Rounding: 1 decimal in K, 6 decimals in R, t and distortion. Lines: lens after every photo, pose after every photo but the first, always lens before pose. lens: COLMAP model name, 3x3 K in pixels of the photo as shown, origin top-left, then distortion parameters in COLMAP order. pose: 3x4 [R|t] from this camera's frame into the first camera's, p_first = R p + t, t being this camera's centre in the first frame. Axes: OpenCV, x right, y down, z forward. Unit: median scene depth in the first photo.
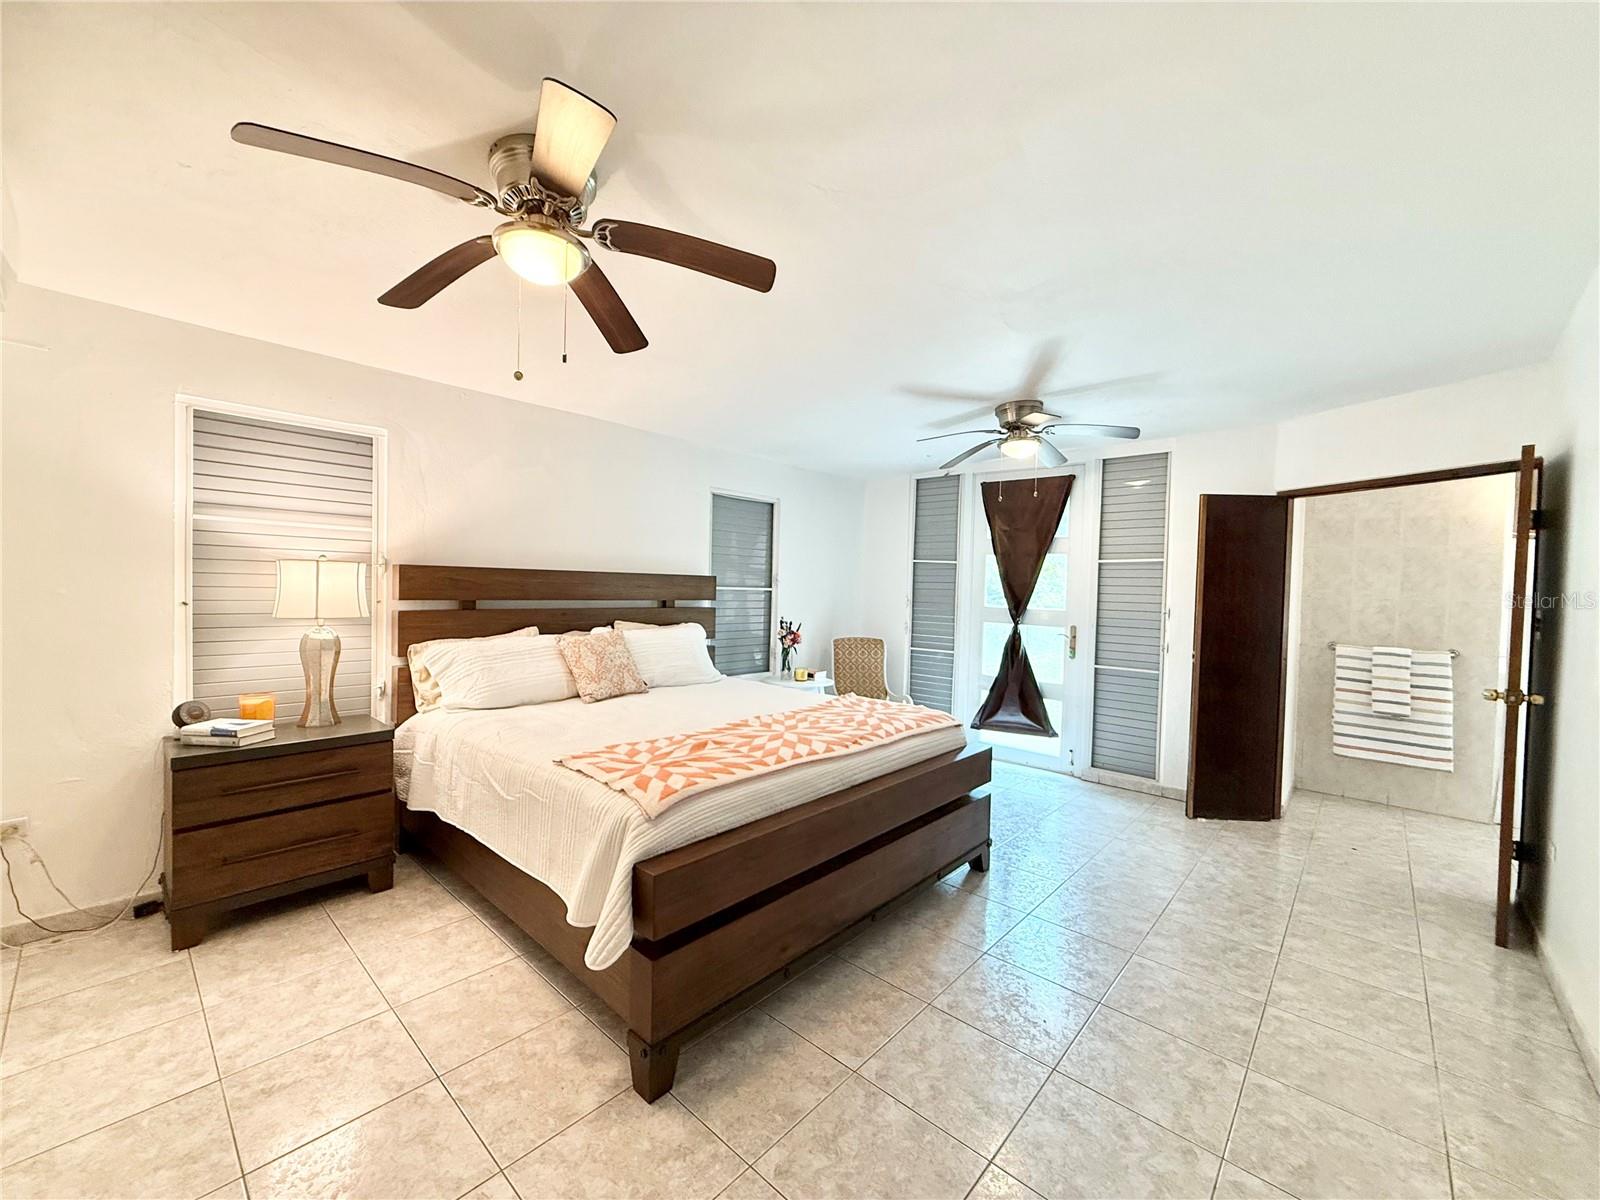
lens RADIAL K [[637.6, 0, 798.6], [0, 637.6, 602.8], [0, 0, 1]] dist [0.000506, -0.000636]
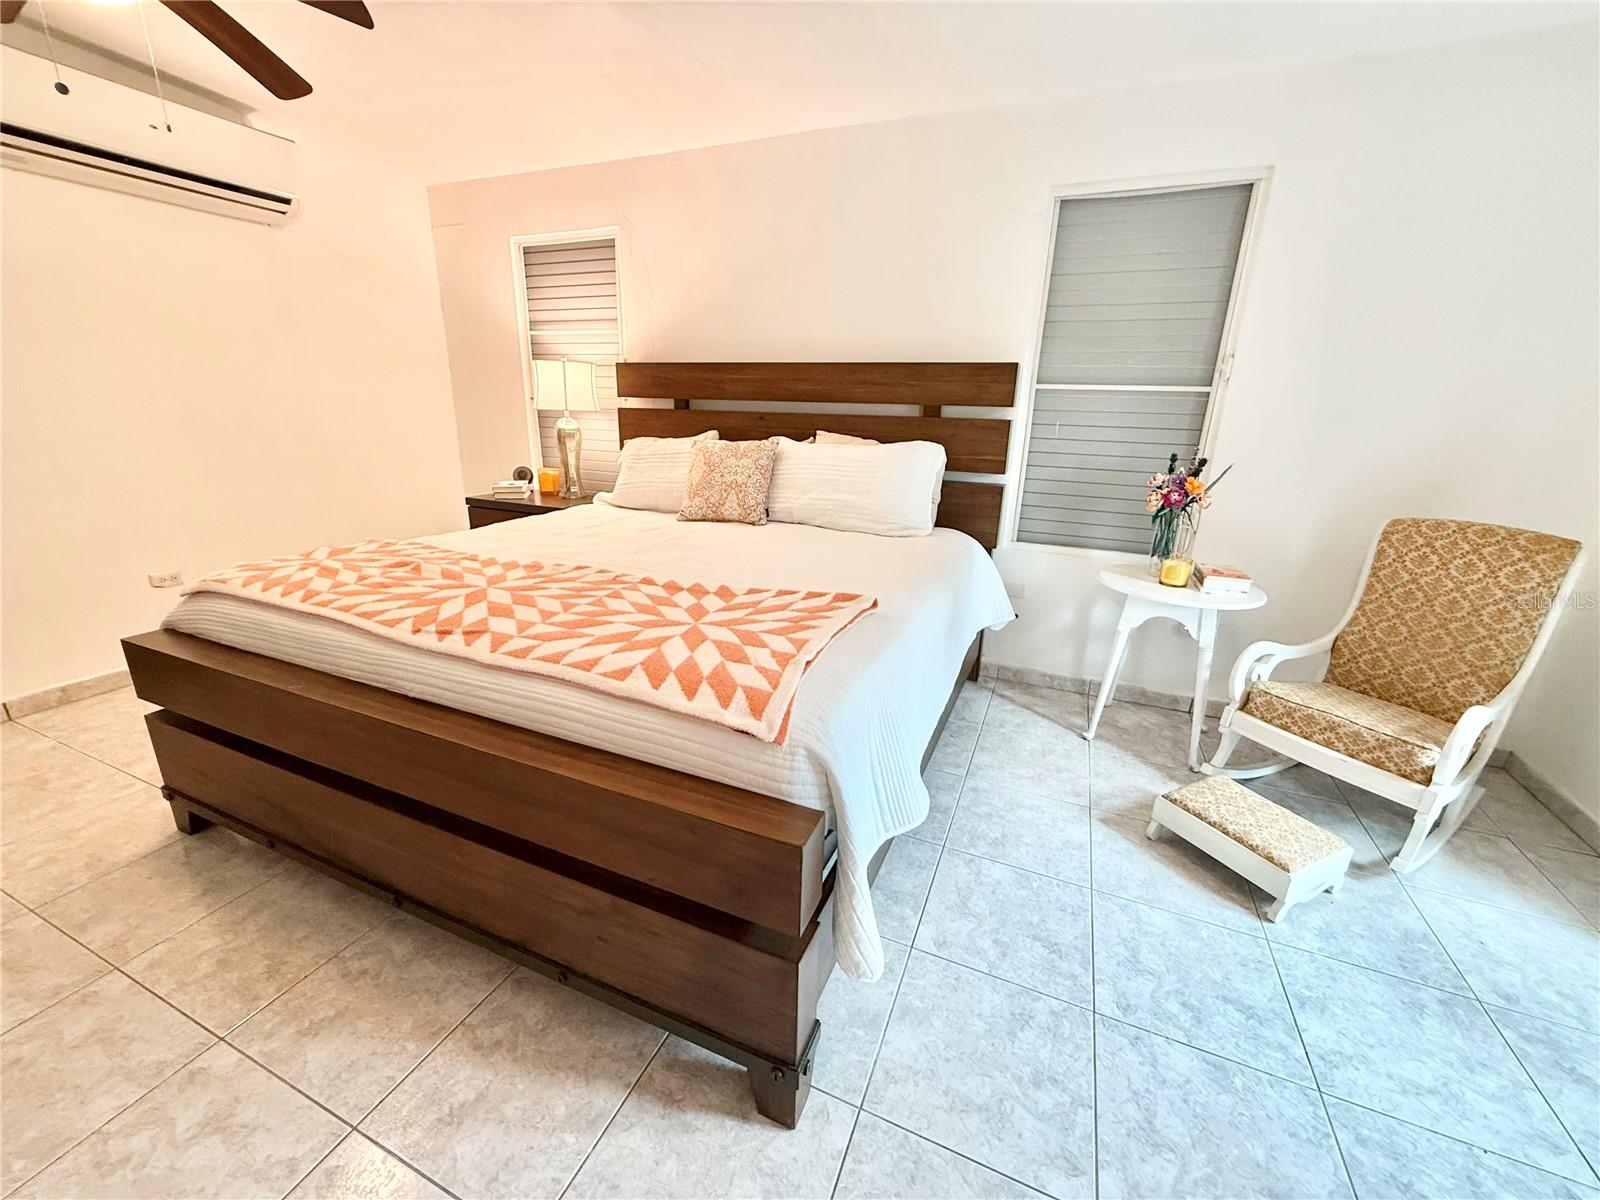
lens RADIAL K [[637.6, 0, 798.5], [0, 637.6, 601.5], [0, 0, 1]] dist [0.000506, -0.000636]
pose [[0.321156, 0.268064, -0.908295, 0.537279], [-0.039249, 0.962046, 0.270050, 0.024097], [0.946213, -0.051079, 0.319488, 0.876800]]
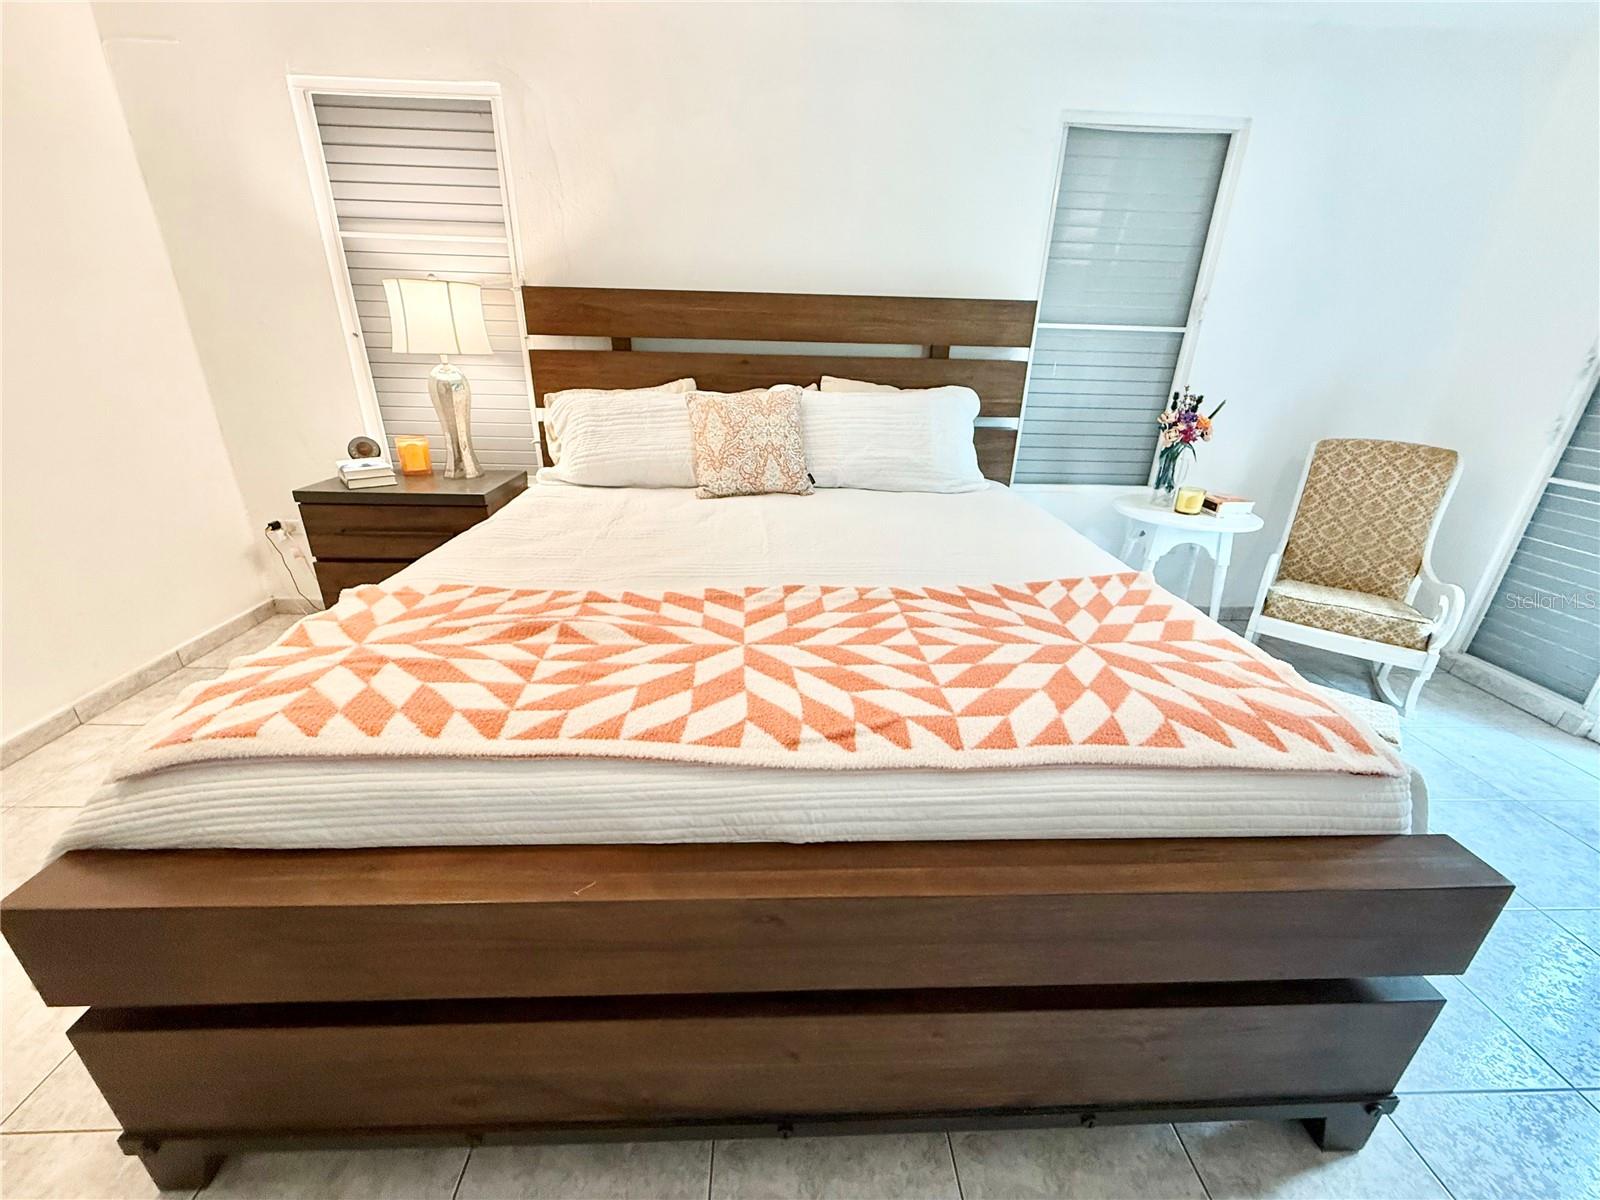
lens RADIAL K [[637.6, 0, 796.1], [0, 637.6, 600.4], [0, 0, 1]] dist [0.000506, -0.000636]
pose [[0.698734, 0.269040, -0.662864, 0.227290], [-0.025137, 0.935249, 0.353097, 0.015814], [0.714940, -0.230058, 0.660253, 0.598122]]
